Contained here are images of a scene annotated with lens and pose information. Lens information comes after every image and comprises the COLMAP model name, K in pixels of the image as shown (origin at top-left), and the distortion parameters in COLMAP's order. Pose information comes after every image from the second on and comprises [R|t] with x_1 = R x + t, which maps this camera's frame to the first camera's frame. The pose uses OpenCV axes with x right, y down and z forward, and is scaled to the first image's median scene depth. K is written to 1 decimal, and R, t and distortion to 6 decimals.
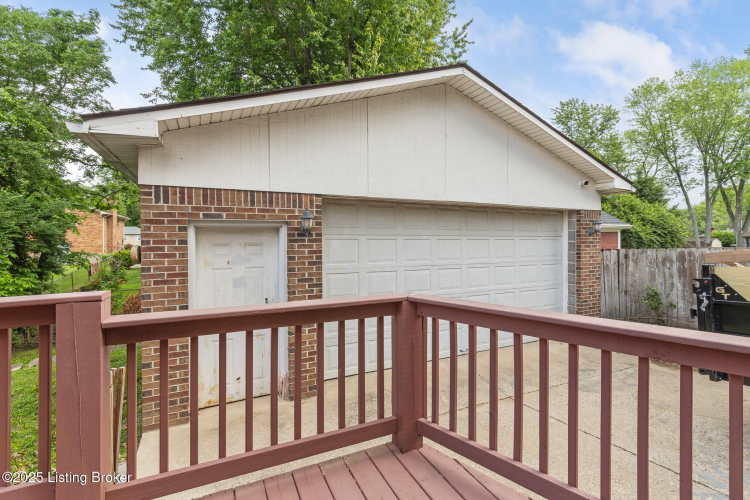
lens RADIAL K [[341.7, 0, 373.8], [0, 341.7, 242.4], [0, 0, 1]] dist [0.000951, 0.000351]
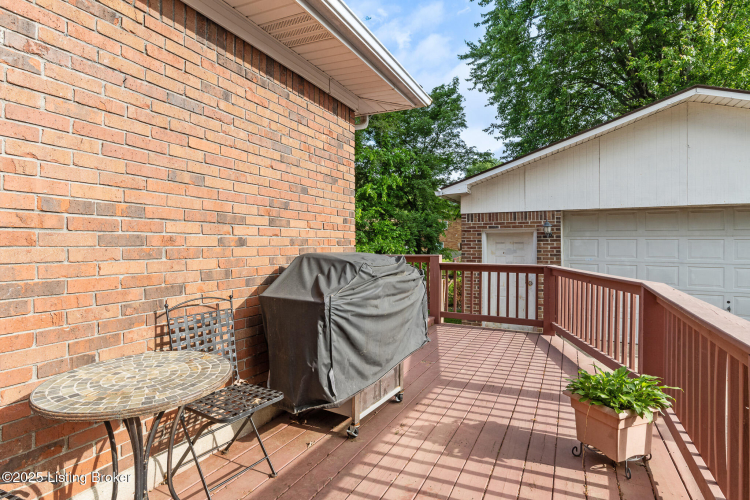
lens RADIAL K [[388.2, 0, 376.6], [0, 388.2, 242.9], [0, 0, 1]] dist [-0.004177, -0.000770]
pose [[0.620233, 0.006154, -0.784393, 0.353810], [-0.006074, 0.999977, 0.003042, 0.002723], [0.784394, 0.002878, 0.620256, -0.364434]]
